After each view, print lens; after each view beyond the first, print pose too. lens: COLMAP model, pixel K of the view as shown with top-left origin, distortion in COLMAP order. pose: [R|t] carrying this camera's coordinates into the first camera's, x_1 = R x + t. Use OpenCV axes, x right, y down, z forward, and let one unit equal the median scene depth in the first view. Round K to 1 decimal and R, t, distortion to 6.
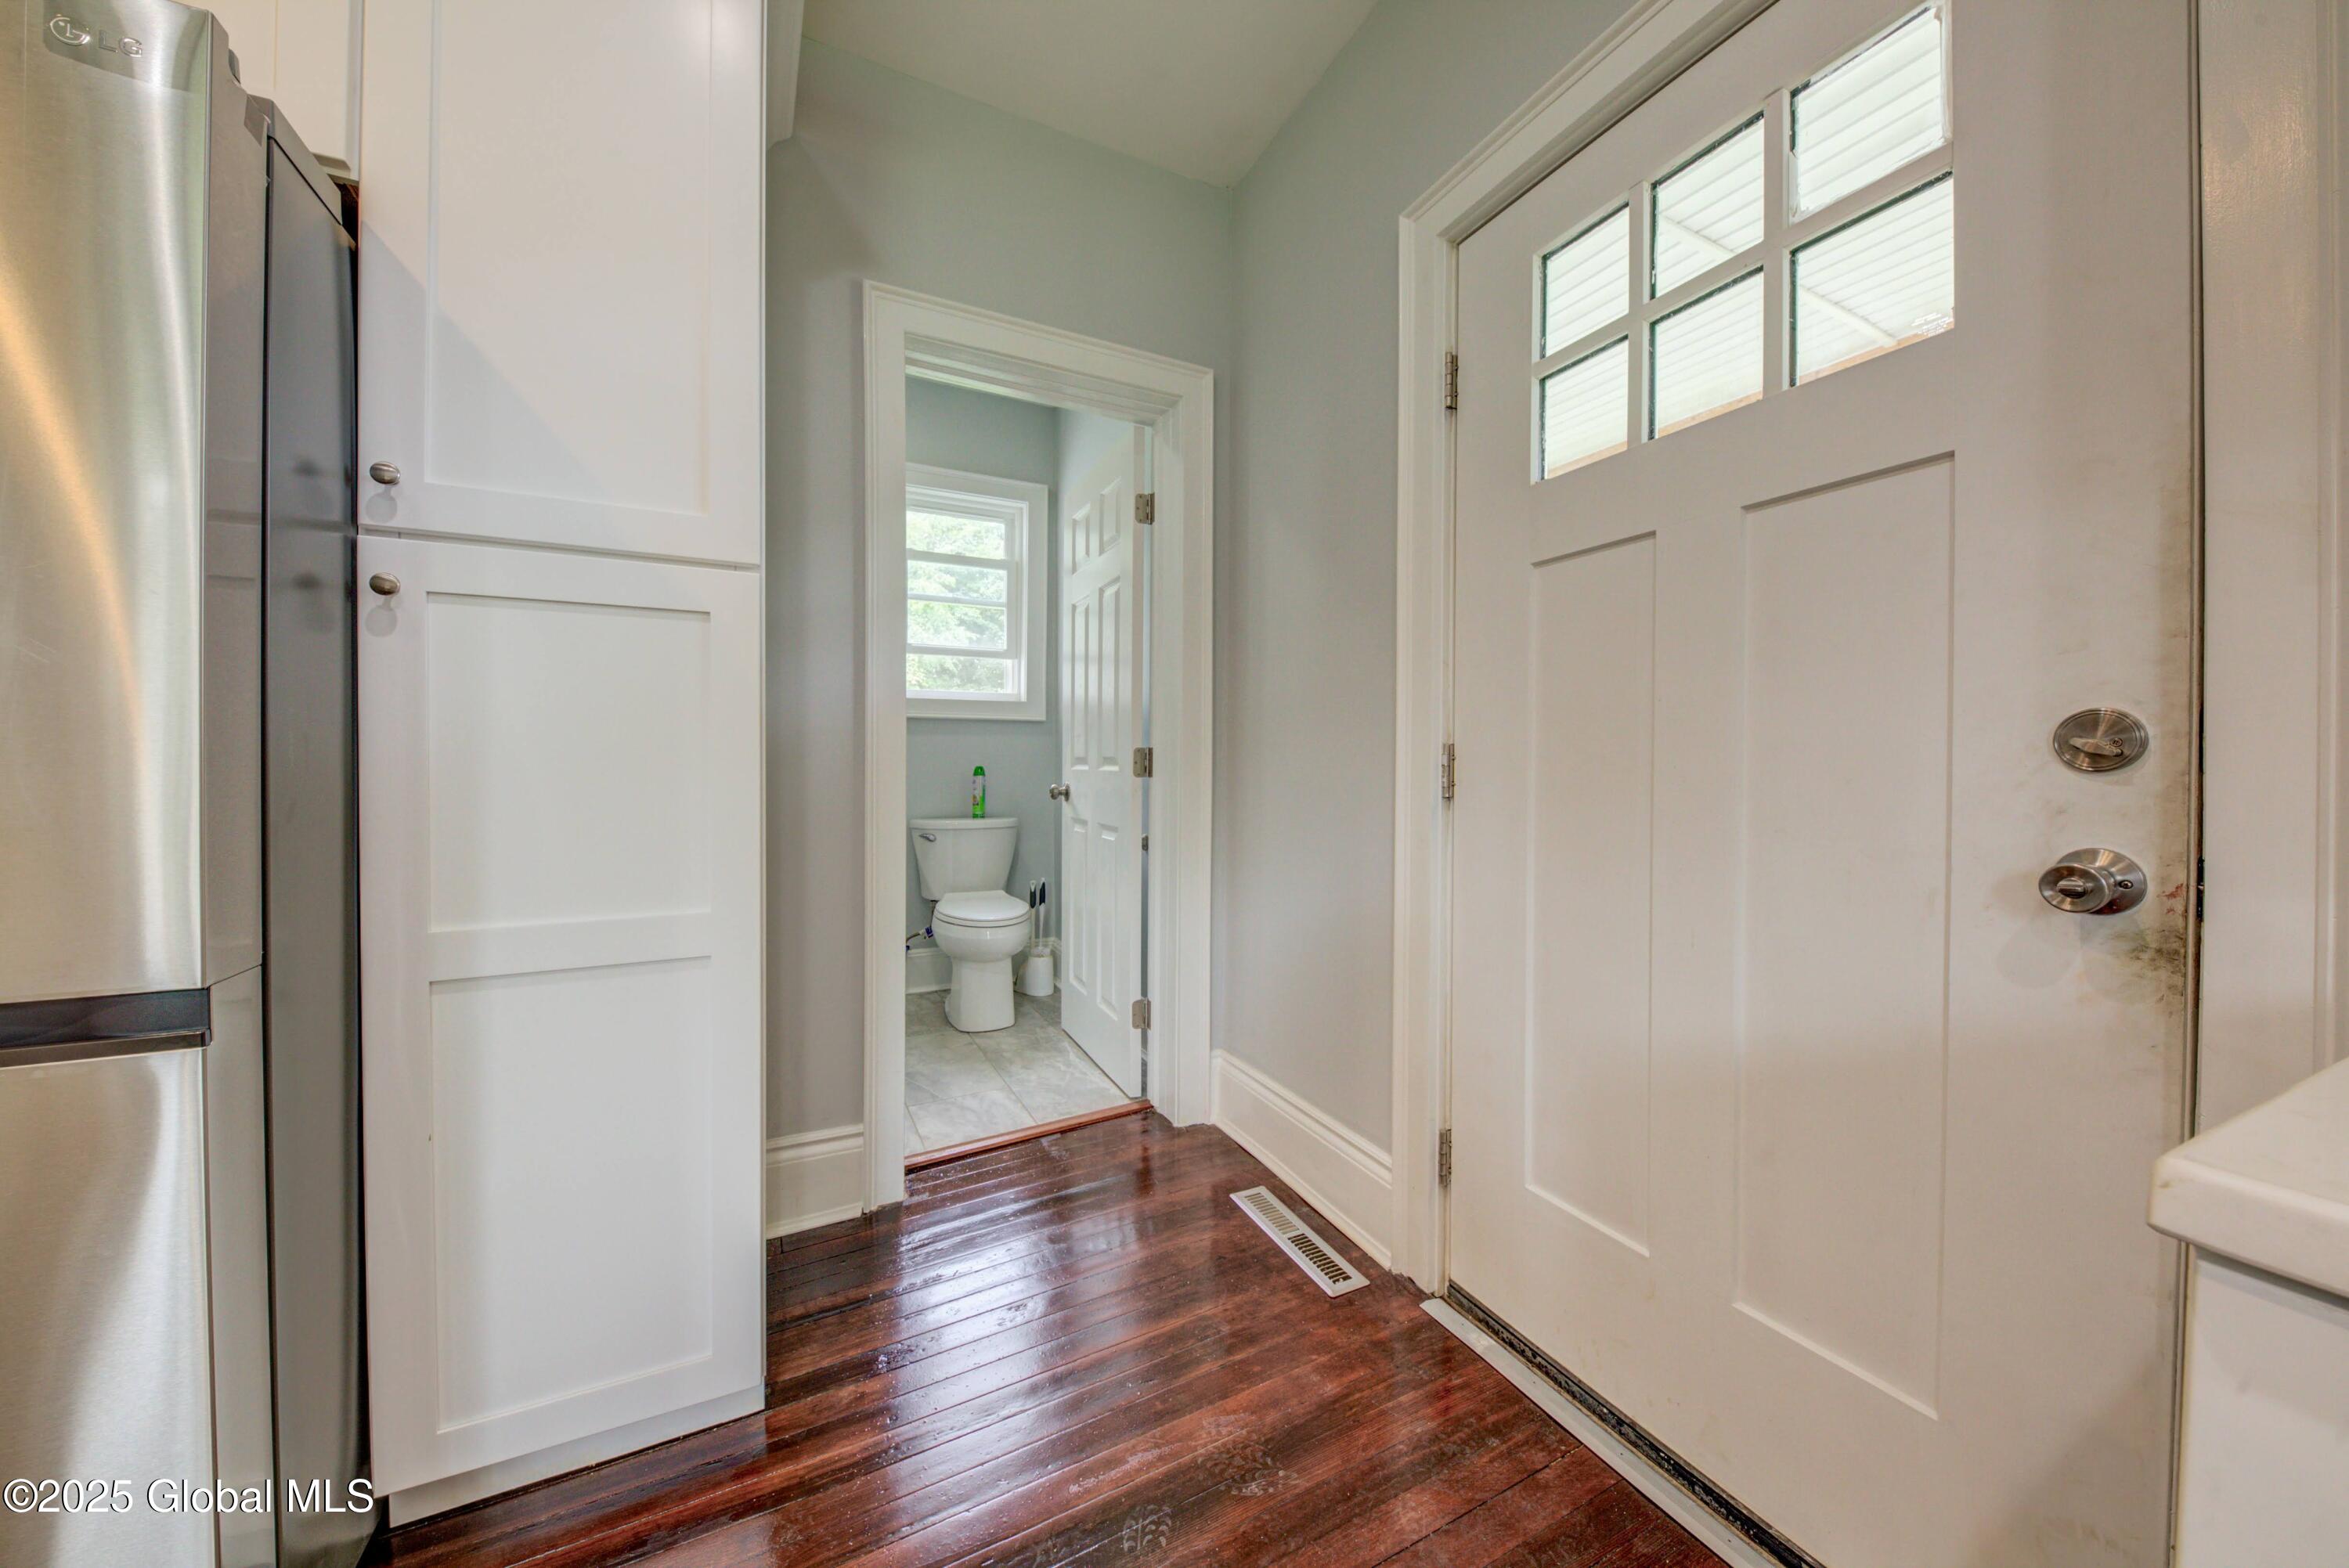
lens RADIAL K [[812.1, 0, 1173.7], [0, 812.1, 765.5], [0, 0, 1]] dist [0.001666, -0.002071]
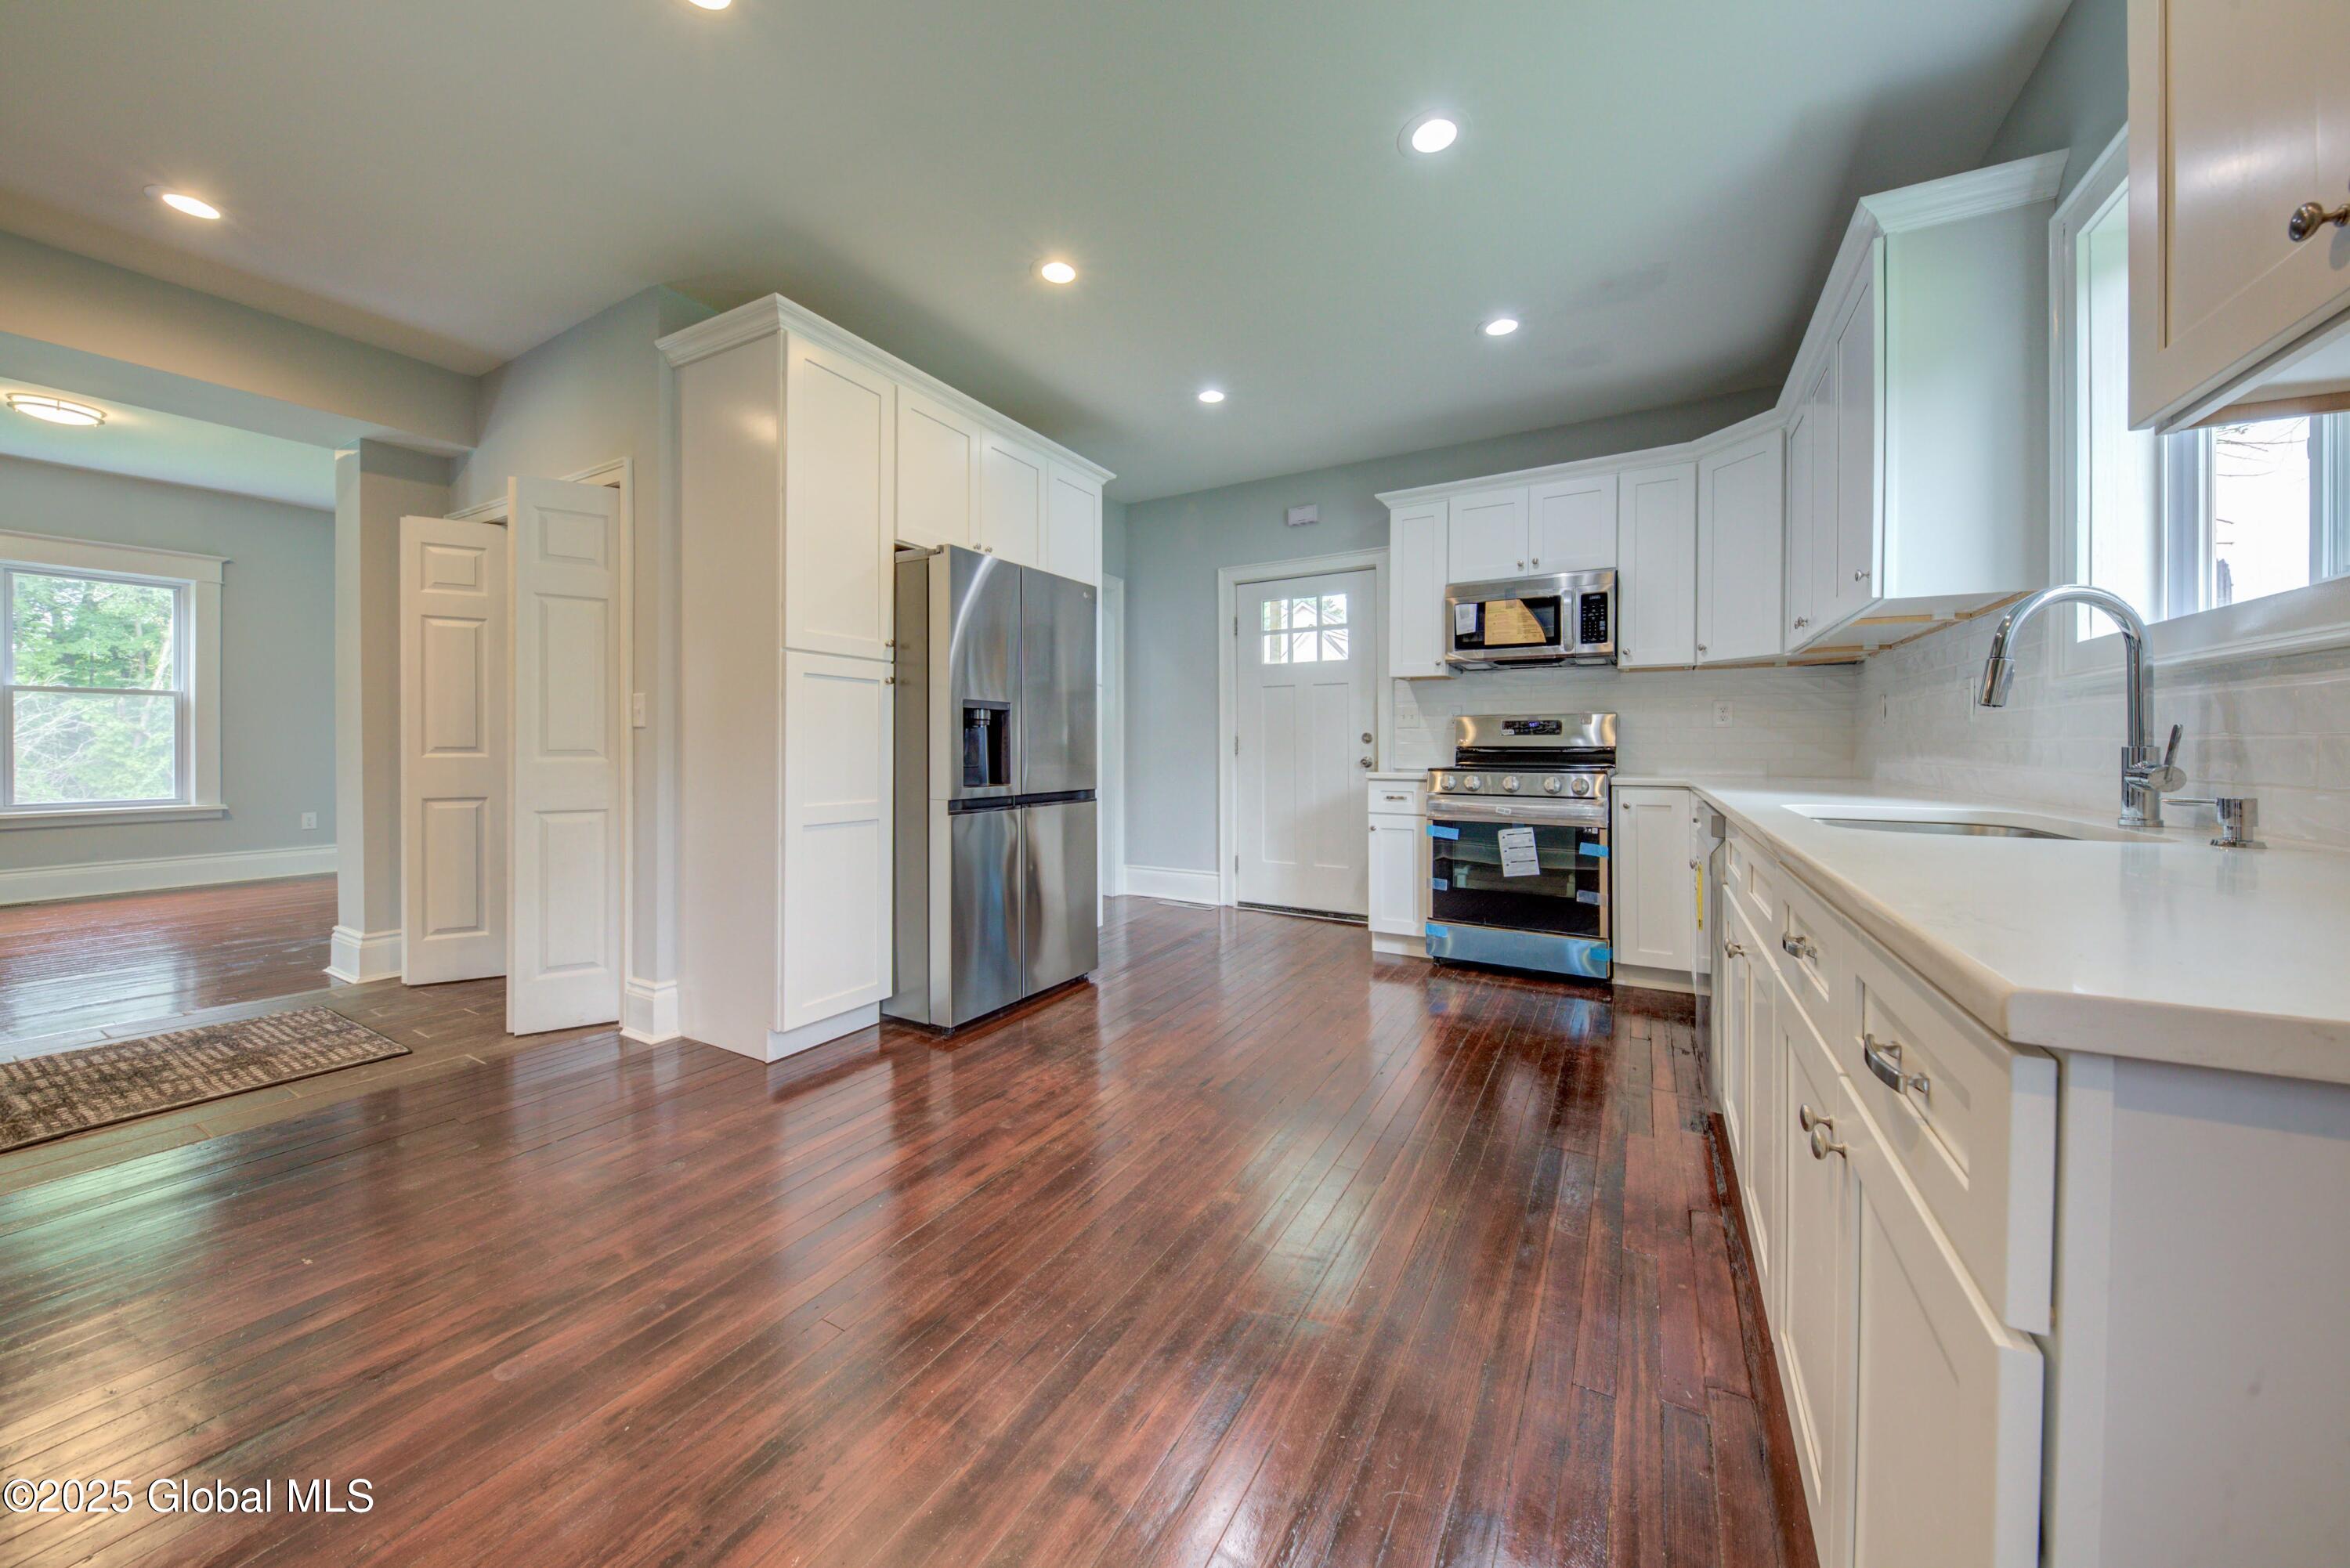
lens RADIAL K [[812.5, 0, 1197.0], [0, 812.5, 744.8], [0, 0, 1]] dist [0.001666, -0.002071]
pose [[0.840654, -0.006018, 0.541539, -2.605975], [0.013031, 0.999874, -0.009116, 0.047504], [-0.541415, 0.014720, 0.840626, -2.779896]]
